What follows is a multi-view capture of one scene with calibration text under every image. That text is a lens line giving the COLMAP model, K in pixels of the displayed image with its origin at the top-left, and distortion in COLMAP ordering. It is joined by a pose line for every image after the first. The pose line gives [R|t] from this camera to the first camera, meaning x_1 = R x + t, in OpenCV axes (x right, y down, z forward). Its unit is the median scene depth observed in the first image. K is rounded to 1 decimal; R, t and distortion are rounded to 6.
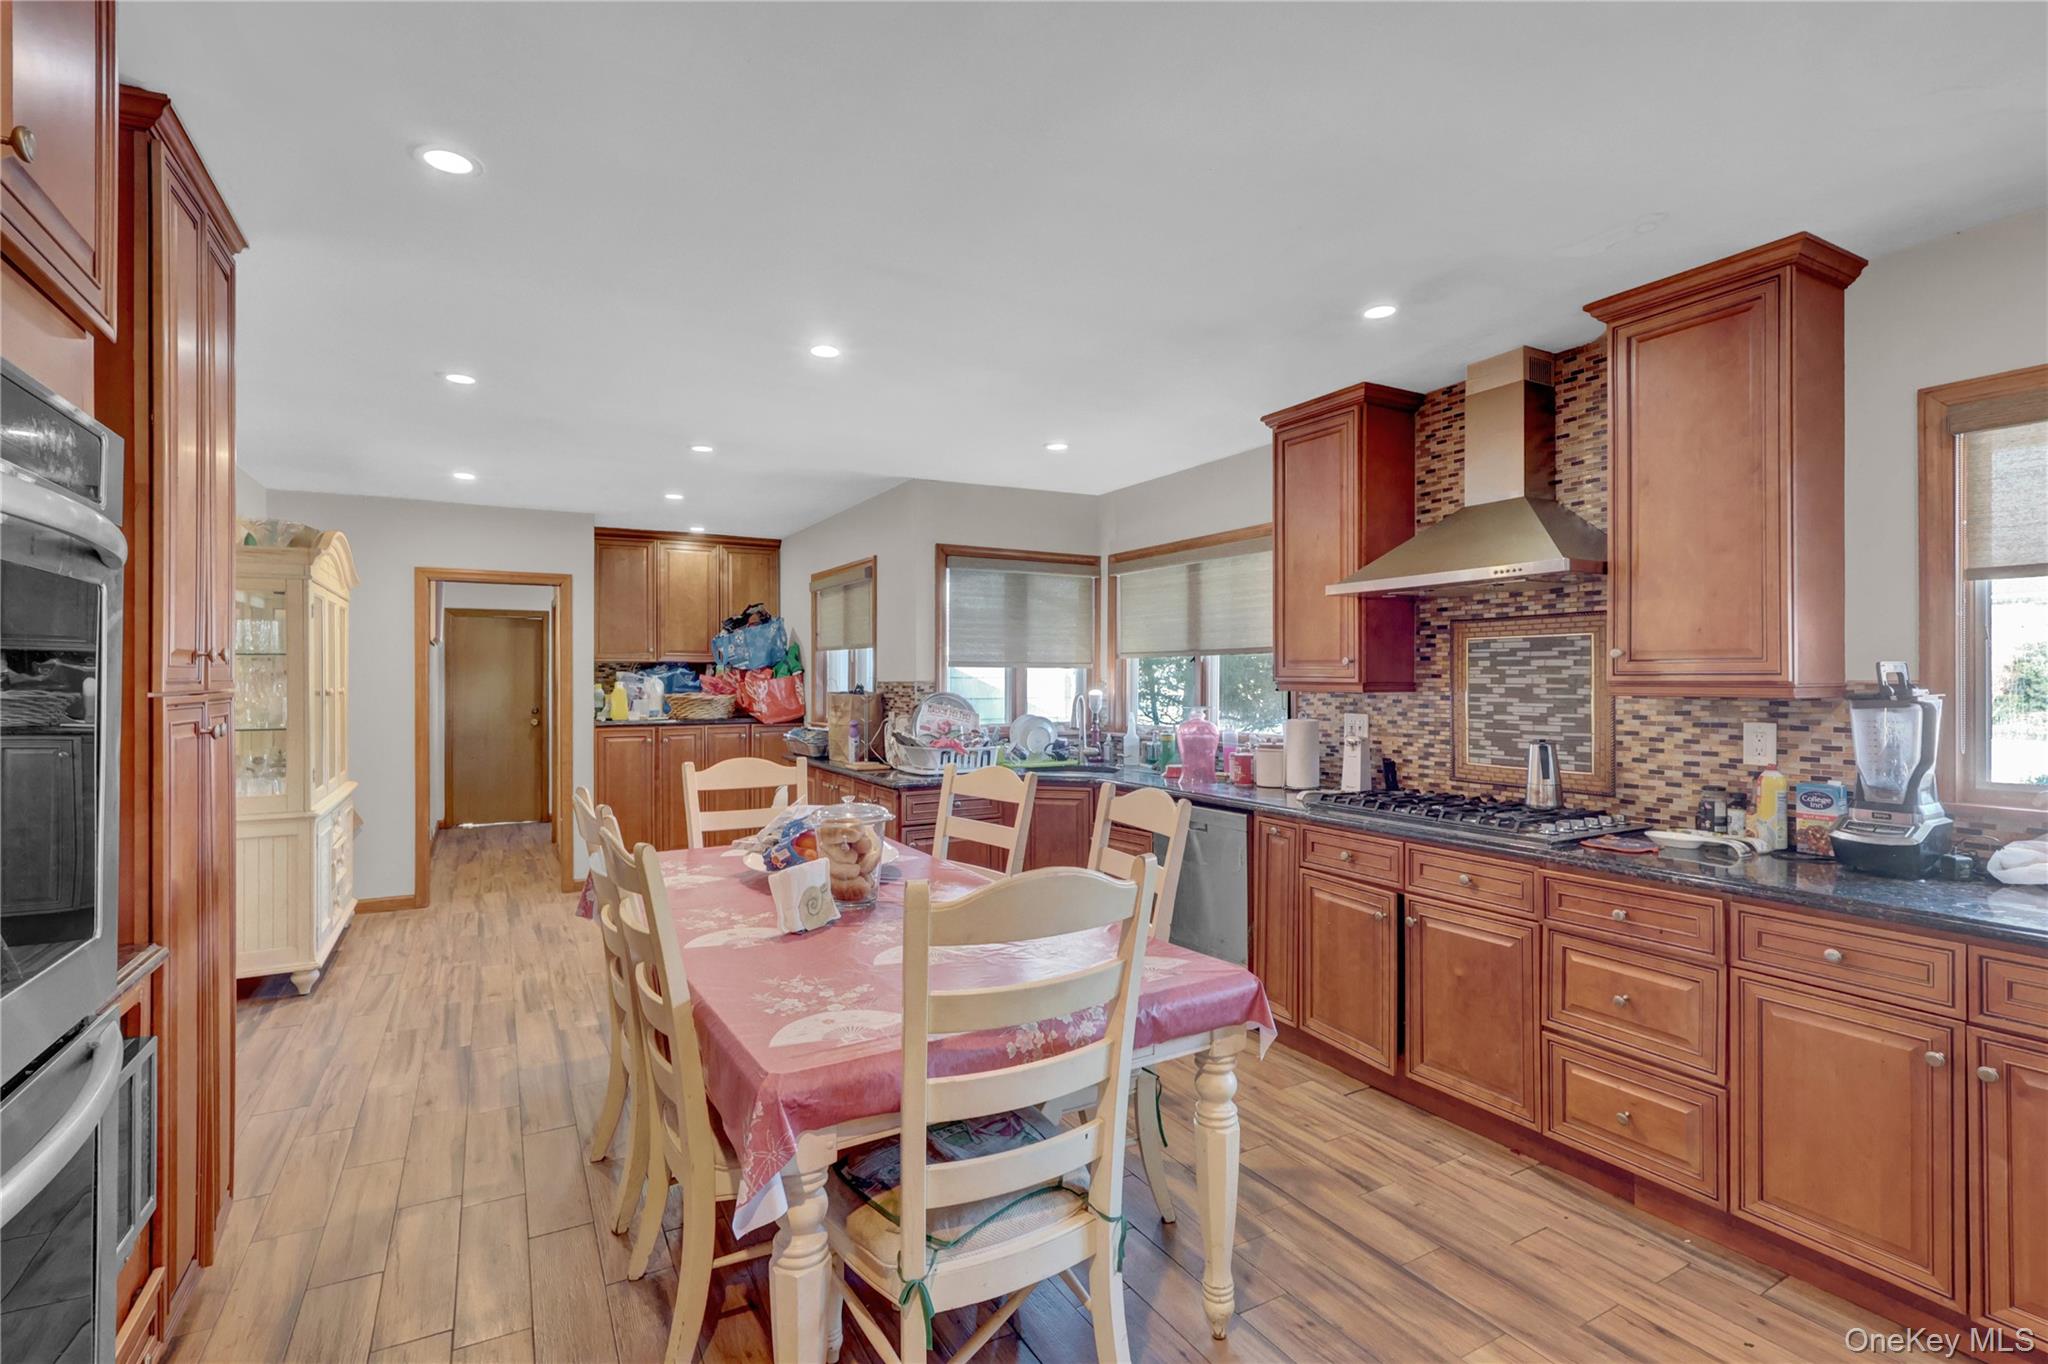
lens RADIAL K [[959.5, 0, 1021.5], [0, 959.5, 674.0], [0, 0, 1]] dist [-0.004242, 0.002479]
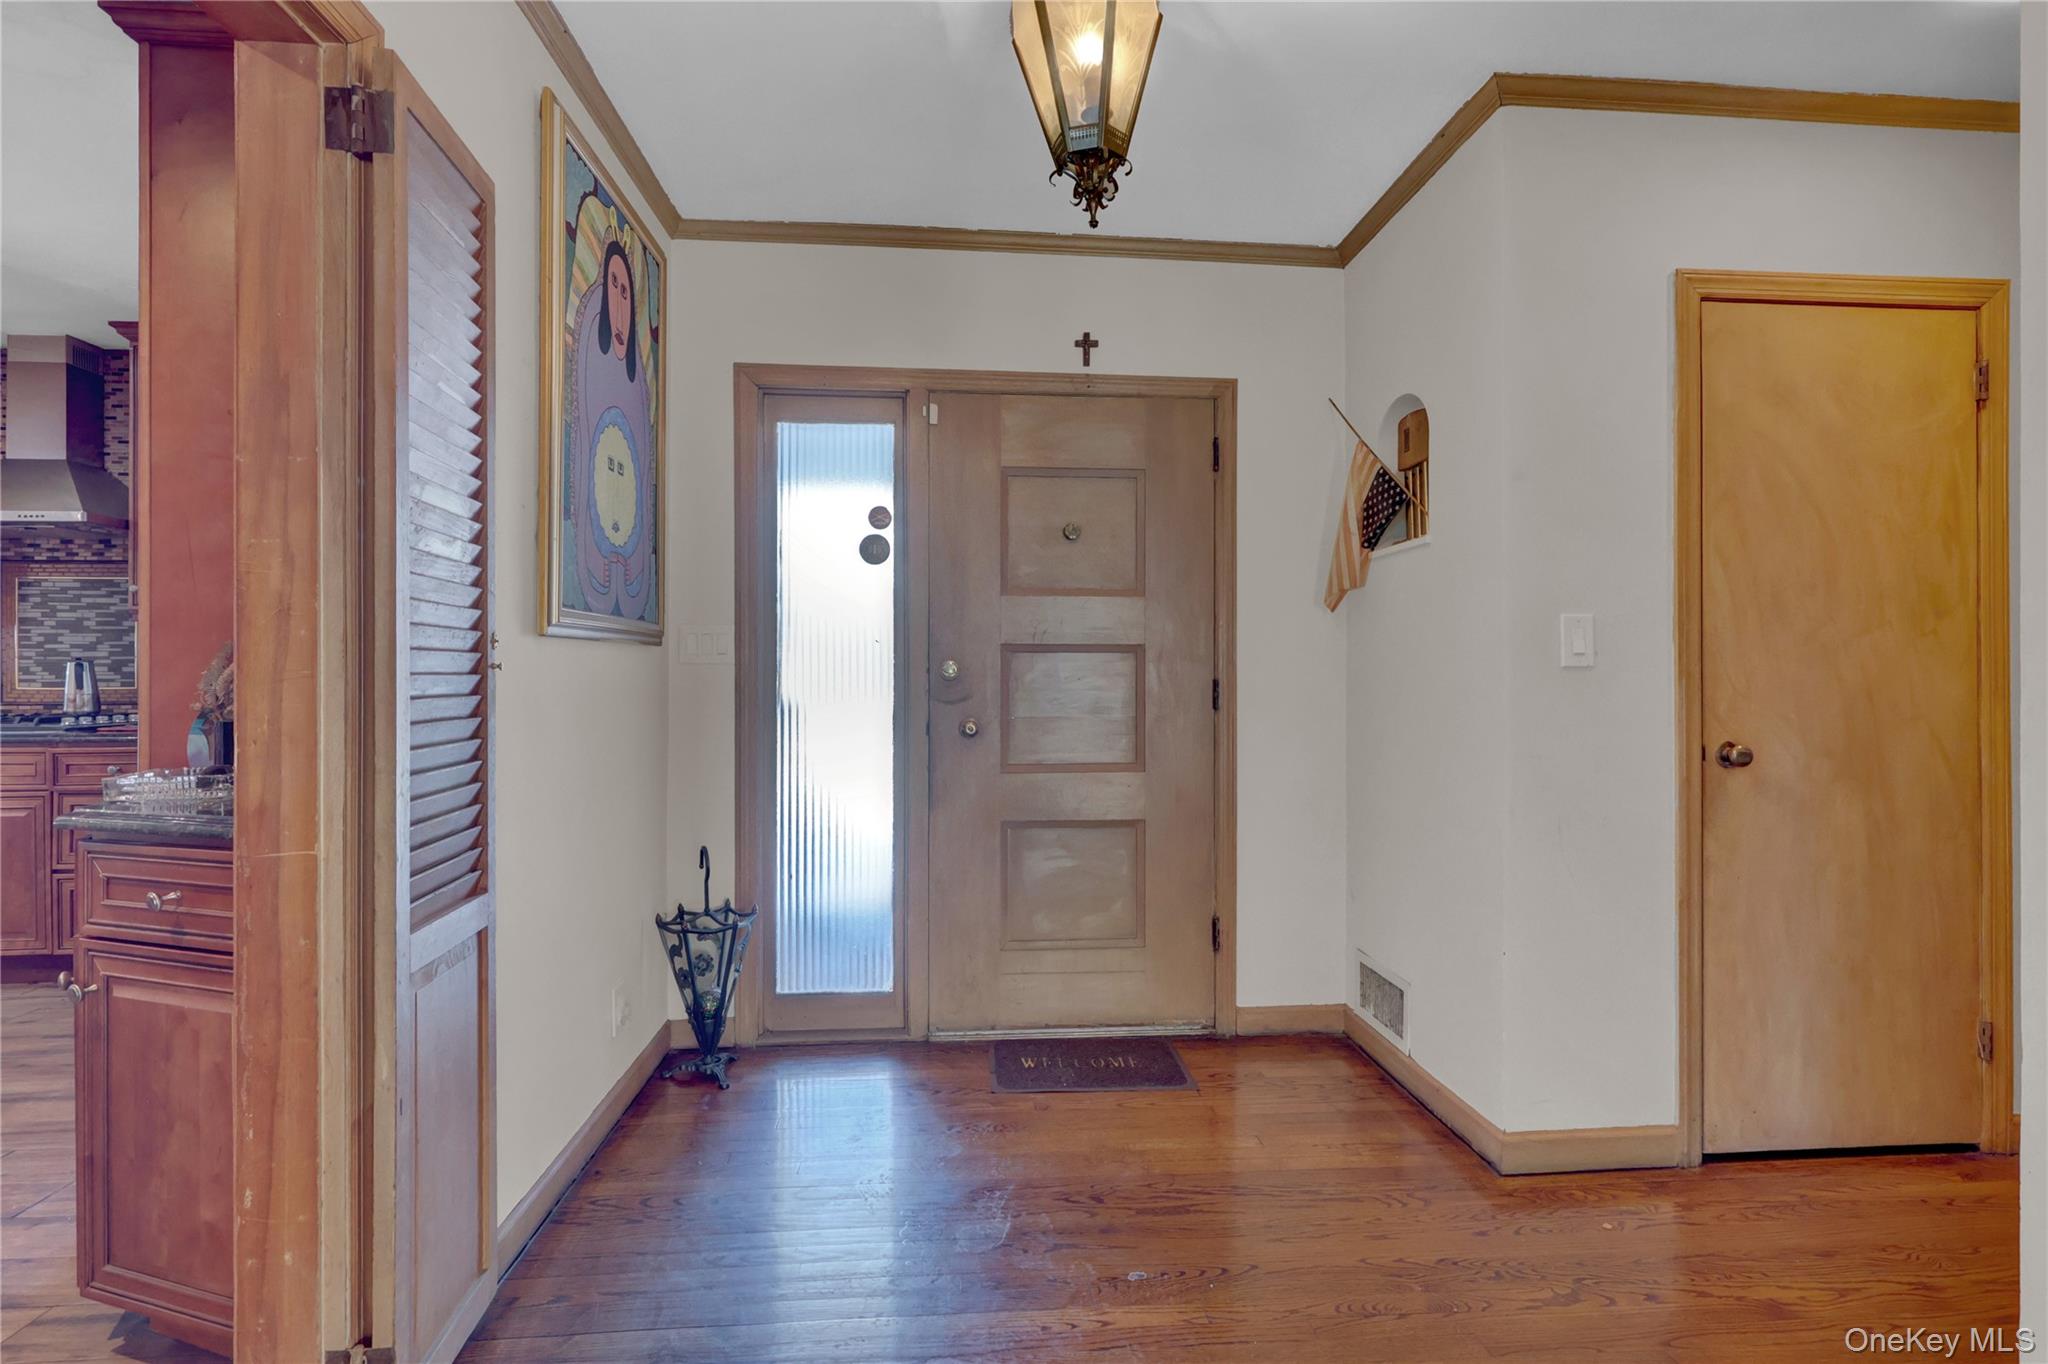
lens RADIAL K [[959.5, 0, 1037.0], [0, 959.5, 683.9], [0, 0, 1]] dist [-0.004242, 0.002479]
pose [[0.414585, -0.000768, 0.910010, -0.066353], [-0.004483, 0.999986, 0.002887, 0.086970], [-0.910000, -0.005277, 0.414575, -0.605035]]
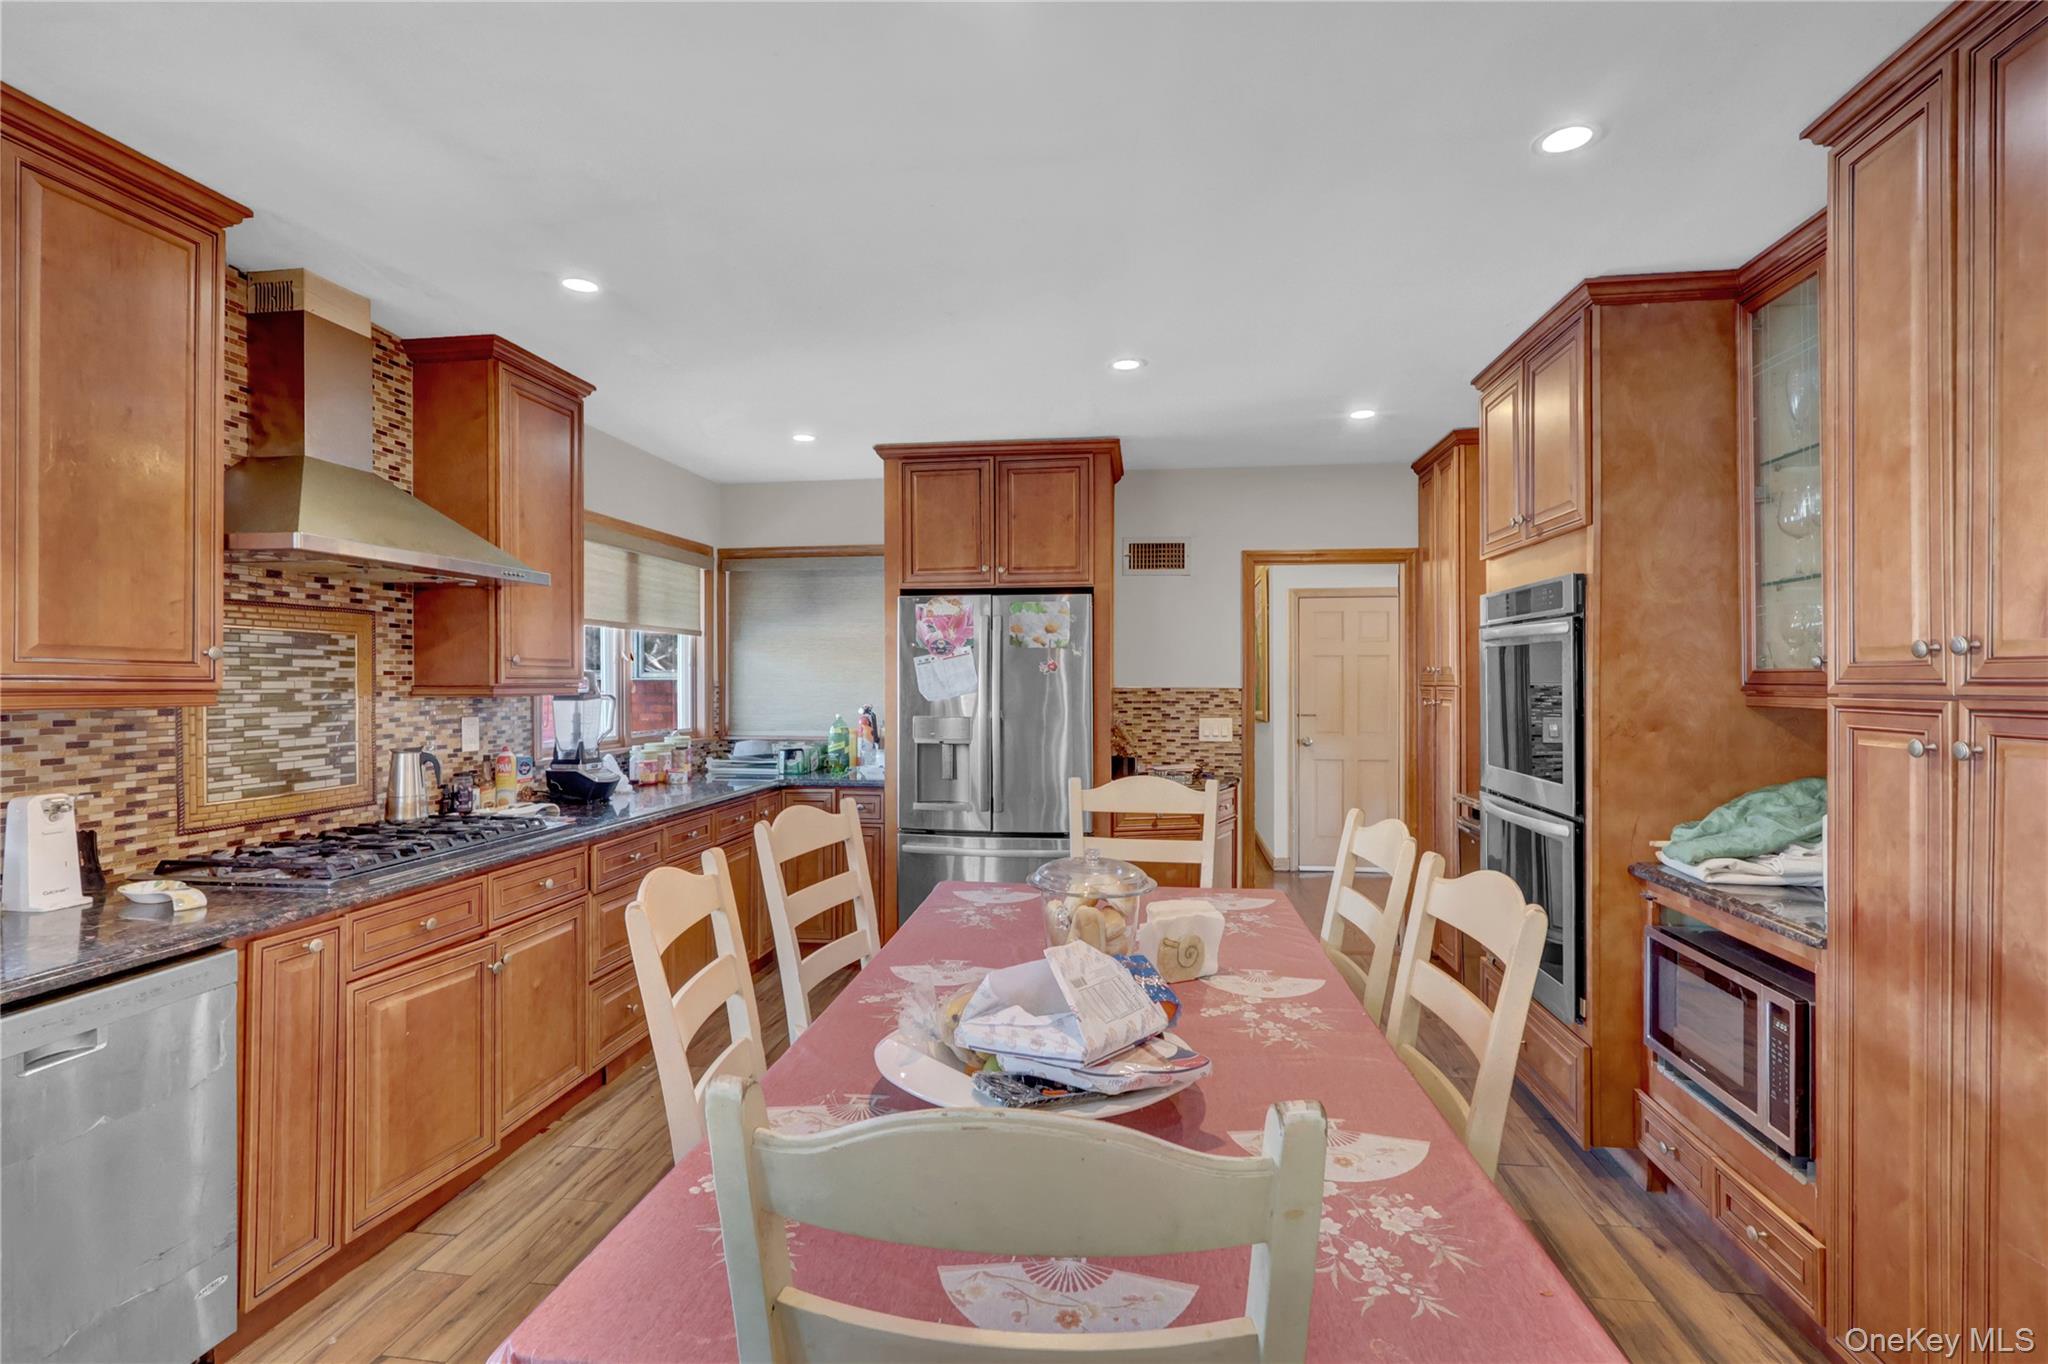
lens RADIAL K [[959.5, 0, 1026.0], [0, 959.5, 679.3], [0, 0, 1]] dist [-0.004242, 0.002479]
pose [[-0.795815, 0.001907, 0.605537, -0.466622], [-0.000933, 0.999990, -0.004376, 0.005506], [-0.605539, -0.004048, -0.795805, 1.304056]]
